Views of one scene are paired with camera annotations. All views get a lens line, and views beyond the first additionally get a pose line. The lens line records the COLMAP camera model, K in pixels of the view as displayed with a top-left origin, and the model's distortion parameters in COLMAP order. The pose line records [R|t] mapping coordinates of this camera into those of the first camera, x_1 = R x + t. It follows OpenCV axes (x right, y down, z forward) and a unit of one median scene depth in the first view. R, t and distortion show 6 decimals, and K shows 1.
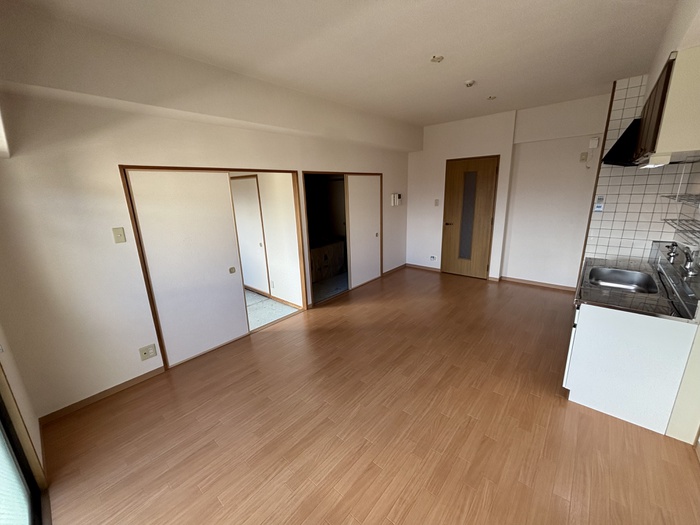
lens RADIAL K [[282.1, 0, 347.1], [0, 282.1, 260.8], [0, 0, 1]] dist [0.003907, 0.000473]
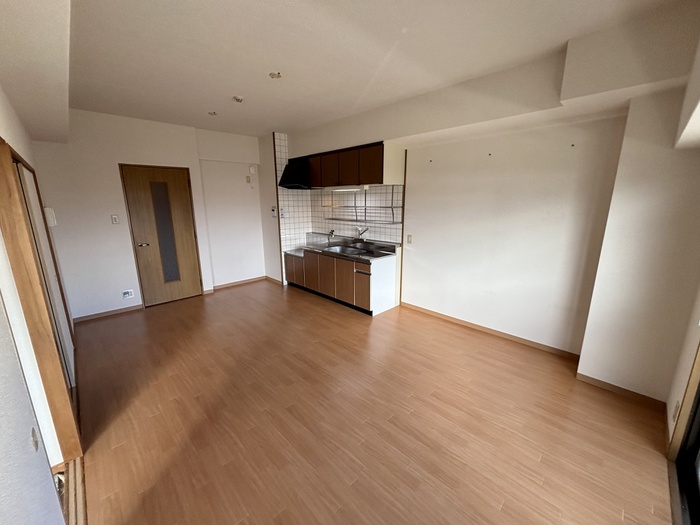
lens RADIAL K [[282.1, 0, 349.5], [0, 282.1, 262.0], [0, 0, 1]] dist [0.003907, 0.000473]
pose [[0.073913, -0.184041, 0.980136, -0.503093], [0.249055, 0.955088, 0.160556, -0.089209], [-0.965665, 0.232240, 0.116430, 0.470174]]
